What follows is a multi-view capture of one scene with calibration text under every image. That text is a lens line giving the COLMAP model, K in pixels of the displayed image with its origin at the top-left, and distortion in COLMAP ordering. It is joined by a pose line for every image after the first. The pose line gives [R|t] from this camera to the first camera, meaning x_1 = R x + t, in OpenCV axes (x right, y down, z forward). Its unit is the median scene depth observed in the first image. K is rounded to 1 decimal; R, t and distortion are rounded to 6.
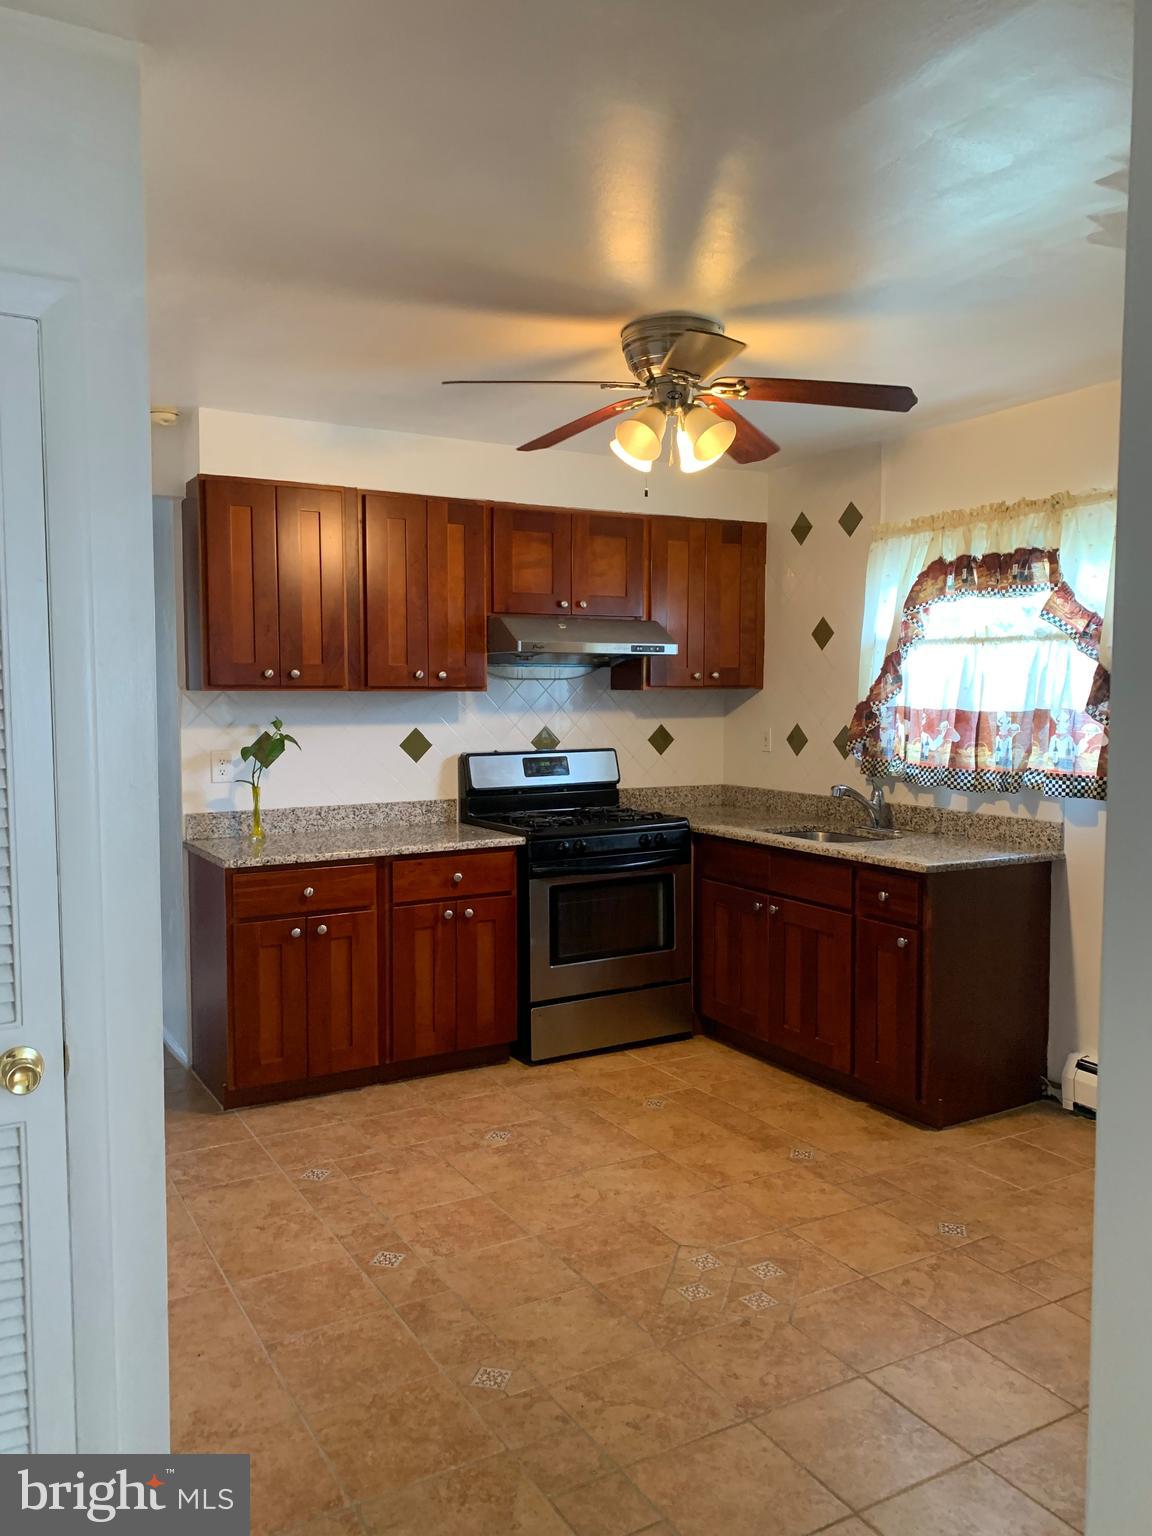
lens RADIAL K [[1202.3, 0, 576.0], [0, 1202.3, 768.0], [0, 0, 1]] dist [-0.001003, 0.065221]
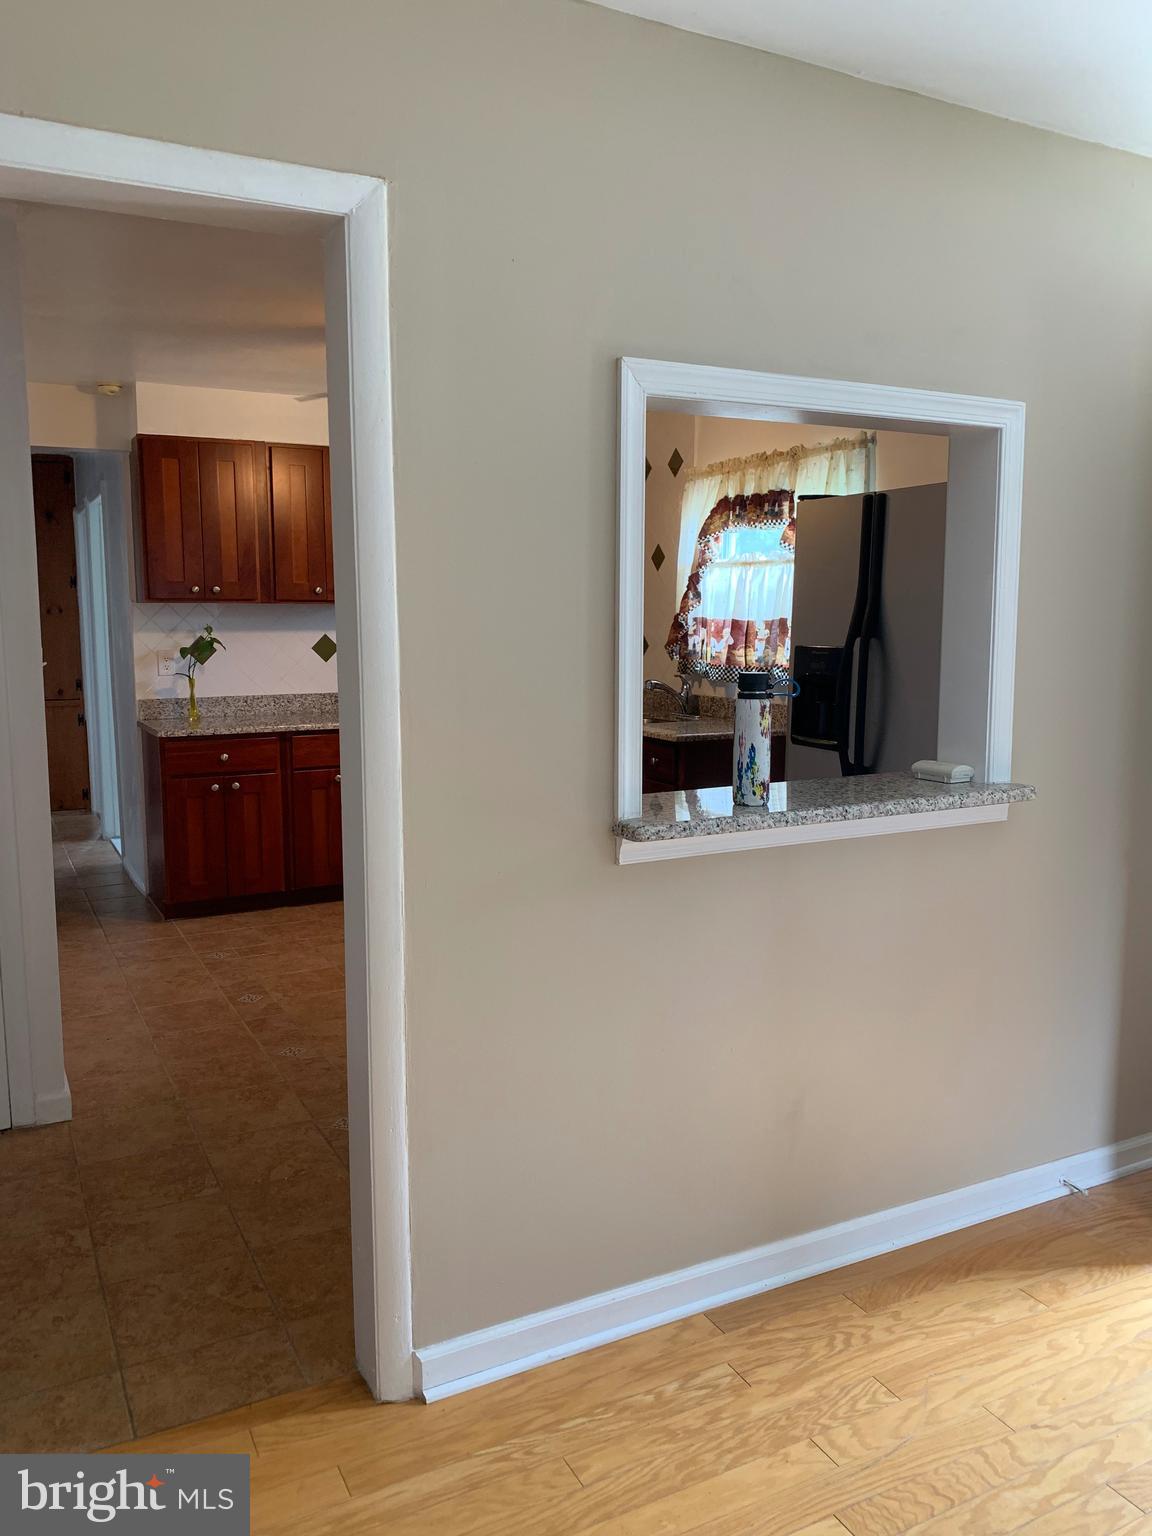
lens RADIAL K [[1180.5, 0, 577.4], [0, 1180.5, 791.4], [0, 0, 1]] dist [0.036144, -0.000351]
pose [[0.999375, 0.006675, -0.034724, 0.196774], [-0.003666, 0.996287, 0.086011, 0.025987], [0.035169, -0.085830, 0.995689, -0.263258]]
